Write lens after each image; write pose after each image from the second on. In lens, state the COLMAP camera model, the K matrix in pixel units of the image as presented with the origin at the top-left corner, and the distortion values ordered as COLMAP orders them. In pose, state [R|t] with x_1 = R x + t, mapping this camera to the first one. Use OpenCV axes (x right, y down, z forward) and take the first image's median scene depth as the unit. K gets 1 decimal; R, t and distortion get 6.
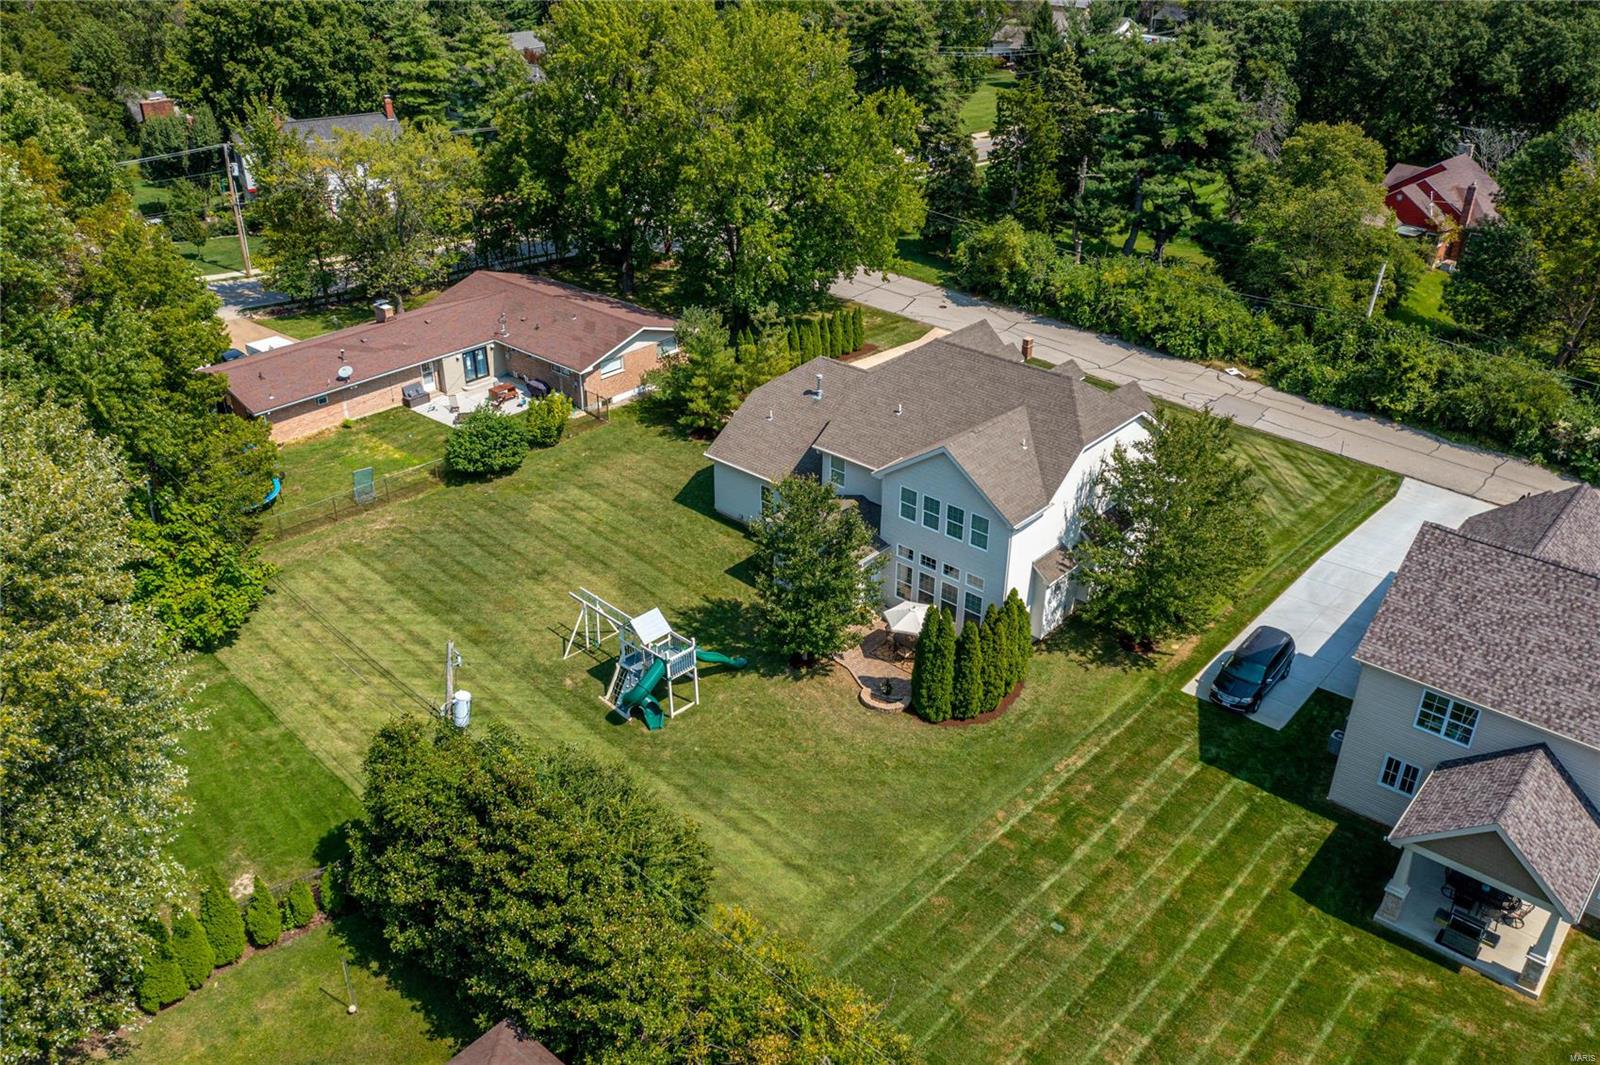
lens RADIAL K [[1255.8, 0, 800.0], [0, 1255.8, 532.5], [0, 0, 1]] dist [-0.016330, 0.006506]
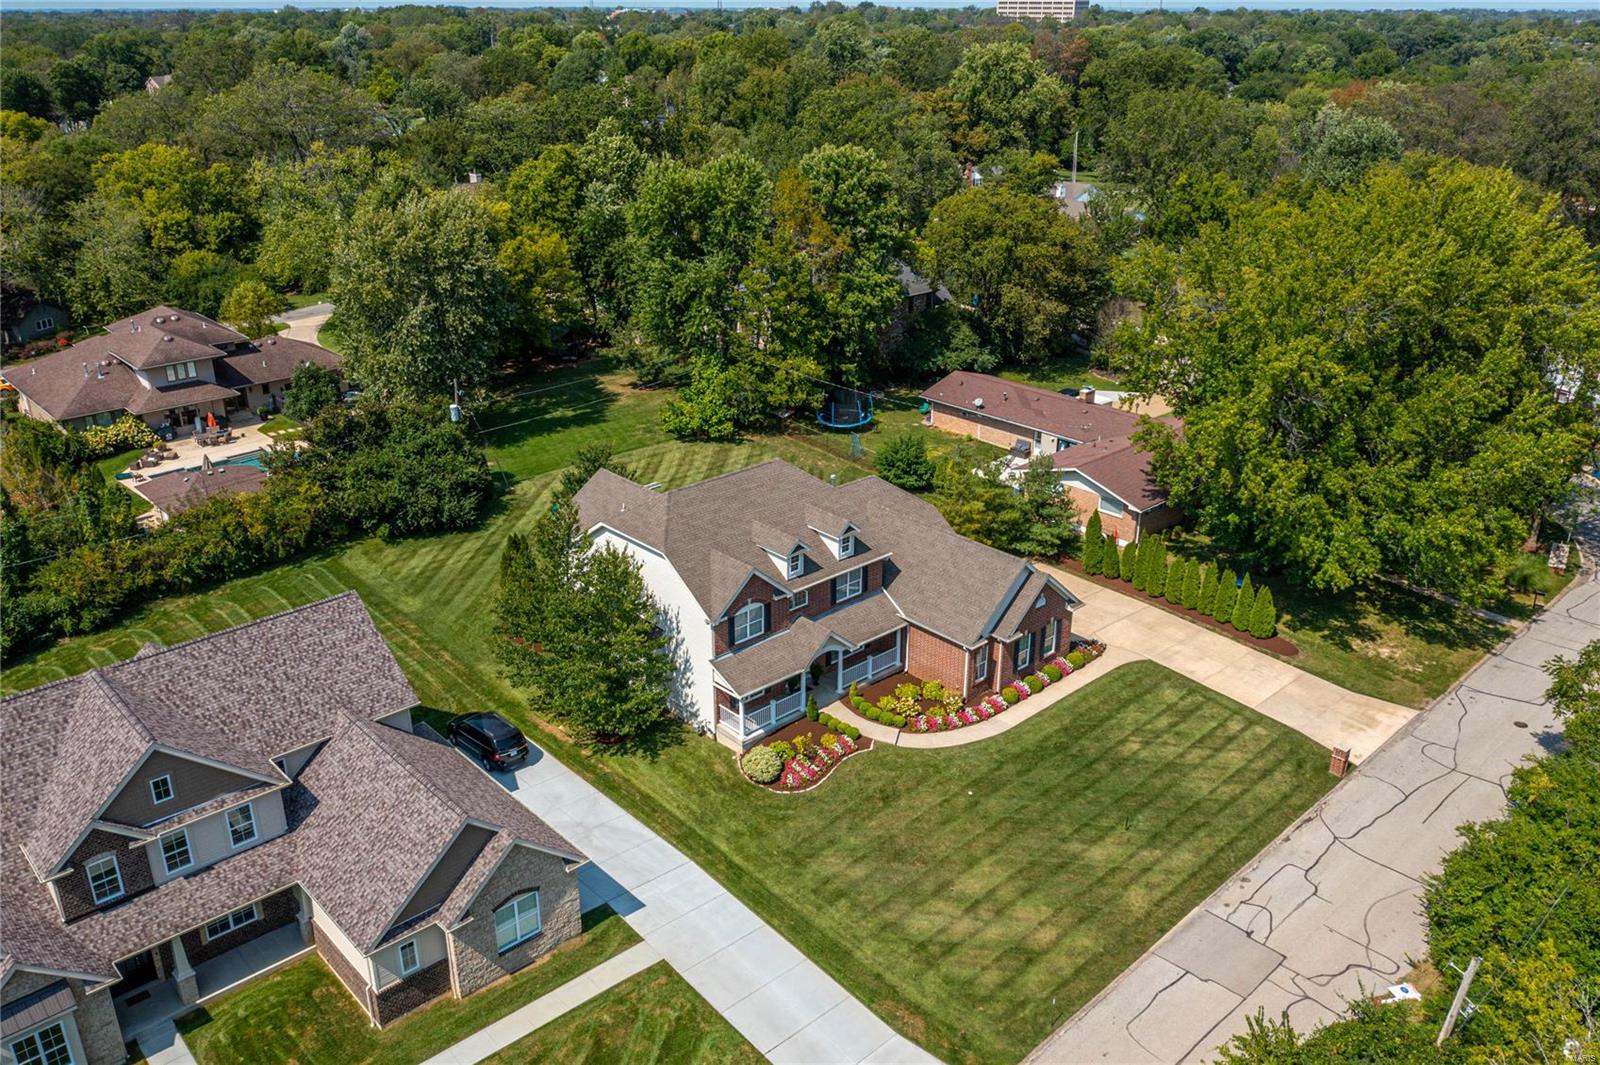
lens RADIAL K [[1270.0, 0, 800.0], [0, 1270.0, 532.5], [0, 0, 1]] dist [-0.011934, 0.000696]
pose [[-0.103460, 0.377880, -0.920056, 0.902722], [-0.475167, 0.793858, 0.379481, -0.415299], [0.873792, 0.476441, 0.097424, 0.716320]]
